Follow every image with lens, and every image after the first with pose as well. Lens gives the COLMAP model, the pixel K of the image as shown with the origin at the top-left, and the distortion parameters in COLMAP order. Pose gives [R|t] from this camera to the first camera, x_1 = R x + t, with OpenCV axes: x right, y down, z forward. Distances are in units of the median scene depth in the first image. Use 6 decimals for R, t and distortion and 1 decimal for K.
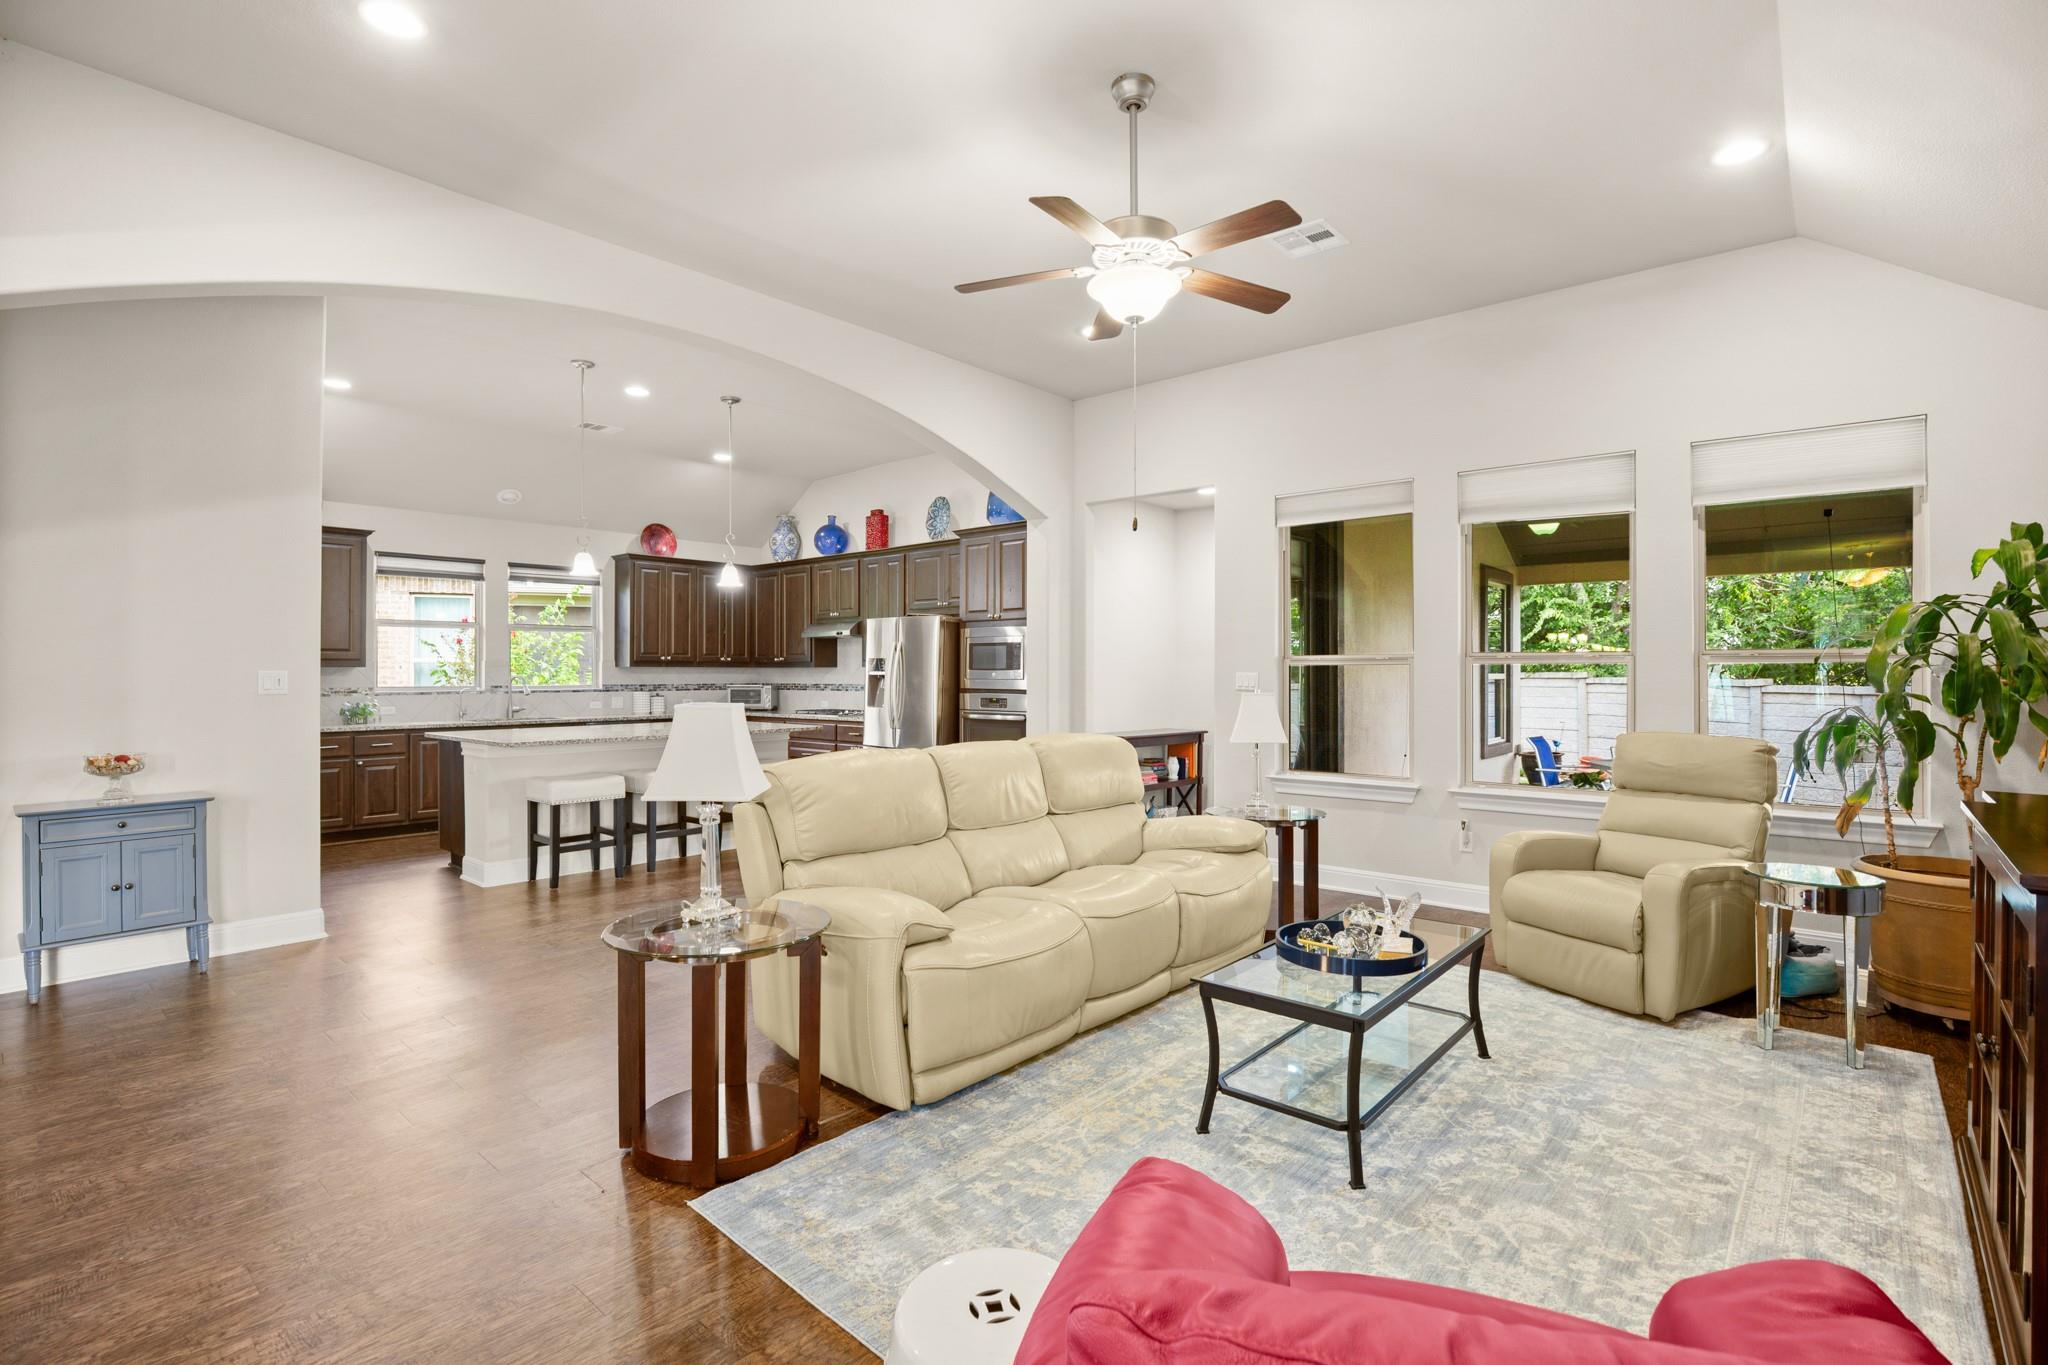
lens RADIAL K [[948.4, 0, 1018.6], [0, 948.4, 671.3], [0, 0, 1]] dist [-0.001521, -0.000097]
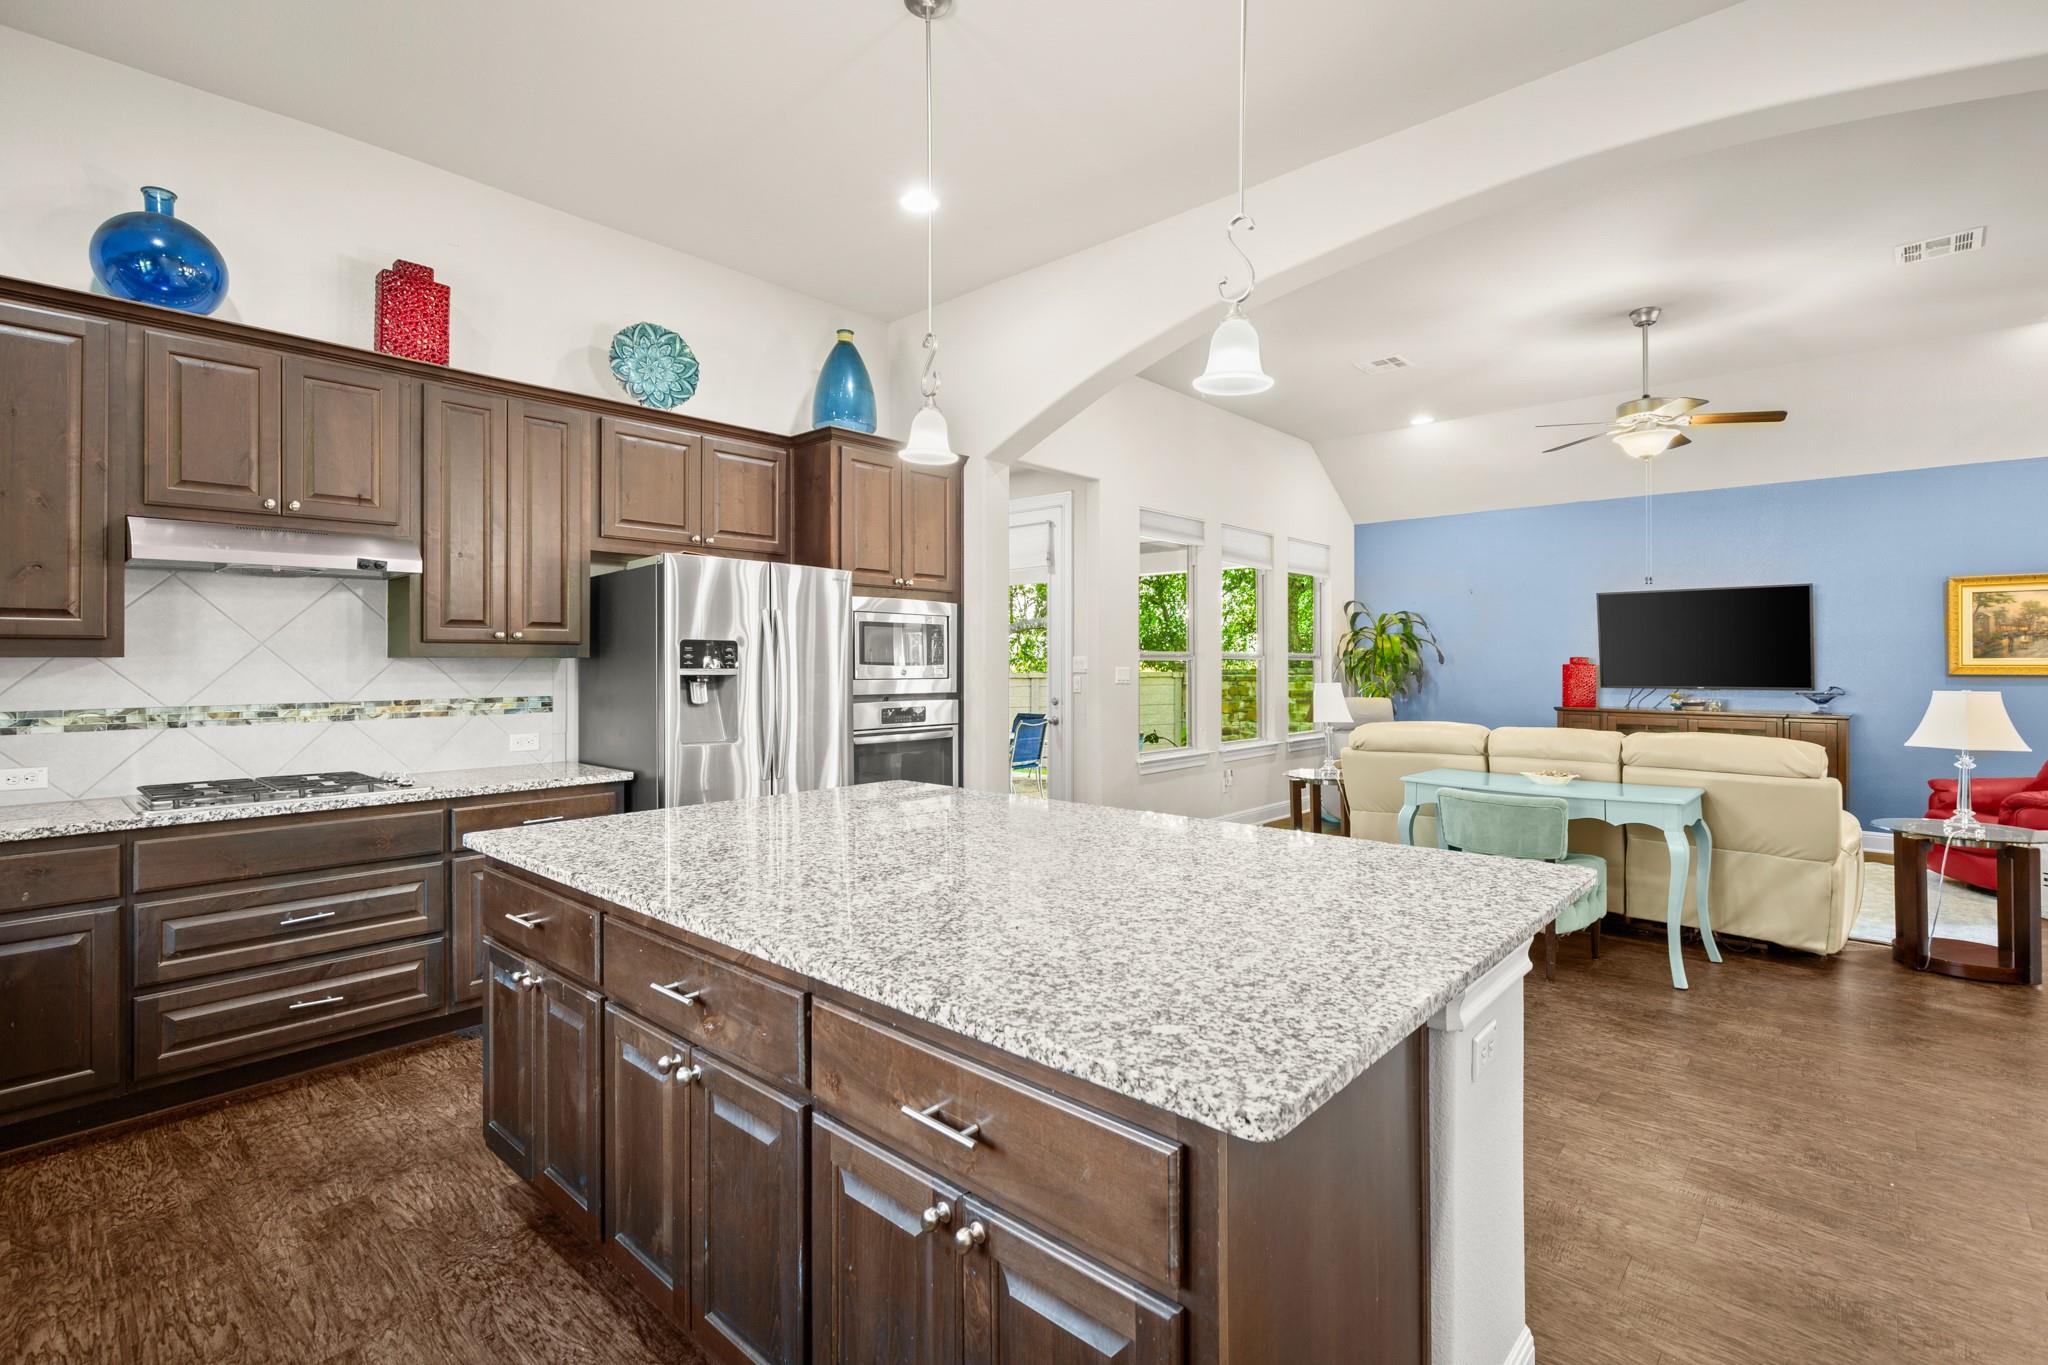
lens RADIAL K [[938.1, 0, 1026.3], [0, 938.1, 662.3], [0, 0, 1]] dist [0.000731, 0.000513]
pose [[0.015199, -0.002774, 0.999881, -0.539646], [-0.002456, 0.999993, 0.002811, -0.004307], [-0.999881, -0.002499, 0.015192, 0.735036]]
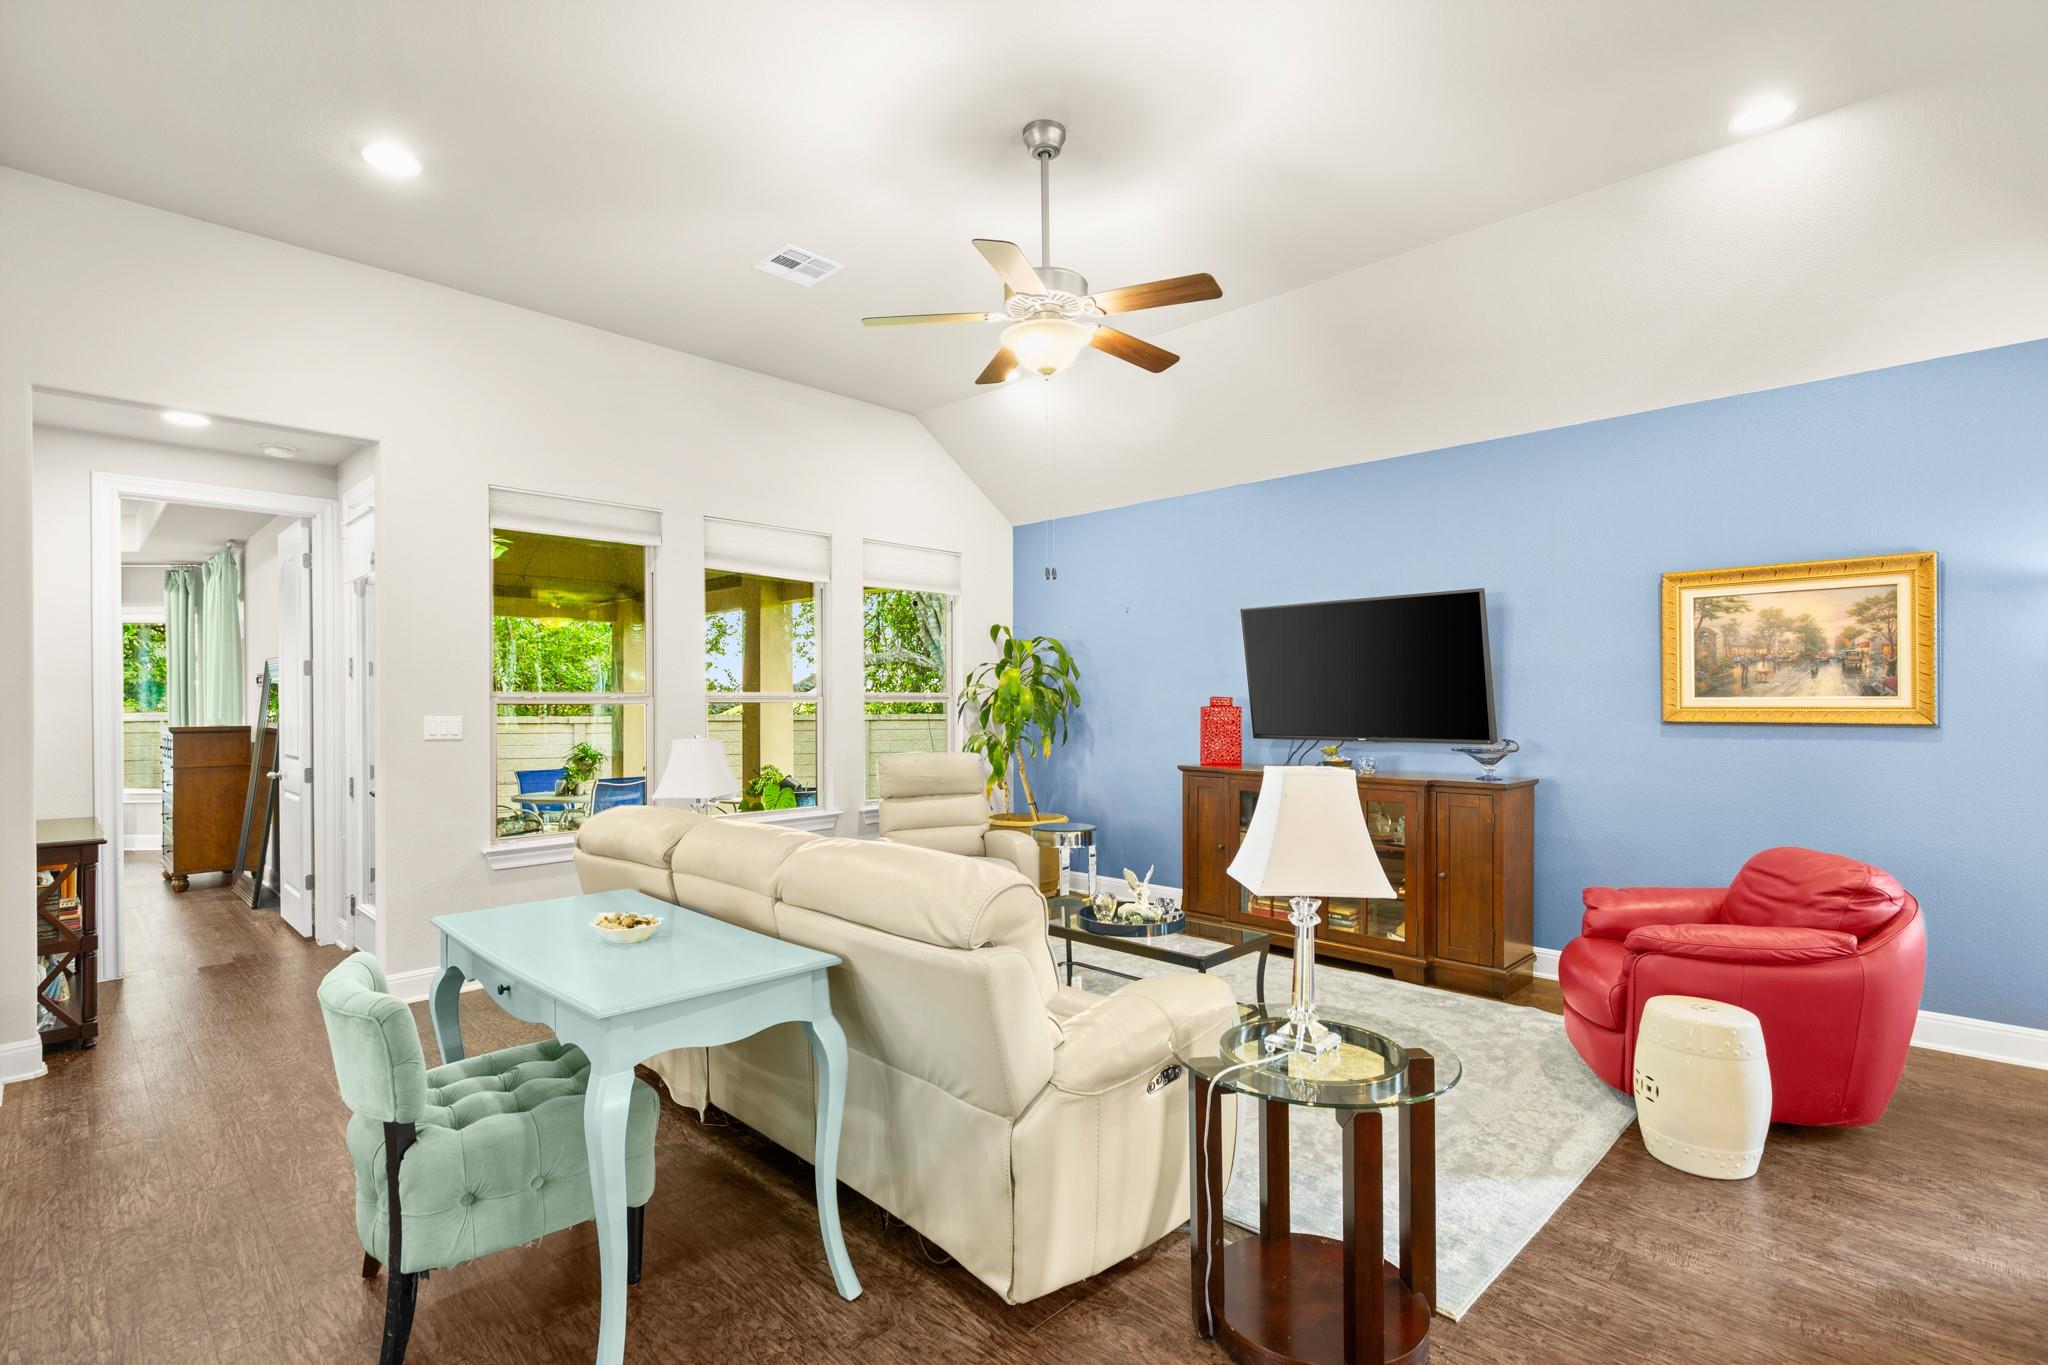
lens RADIAL K [[946.1, 0, 1028.3], [0, 946.1, 698.4], [0, 0, 1]] dist [0.028641, 0.000106]
pose [[0.041409, -0.000456, 0.999142, -0.316319], [0.002048, 0.999998, 0.000371, -0.007451], [-0.999140, 0.002030, 0.041410, 0.354599]]
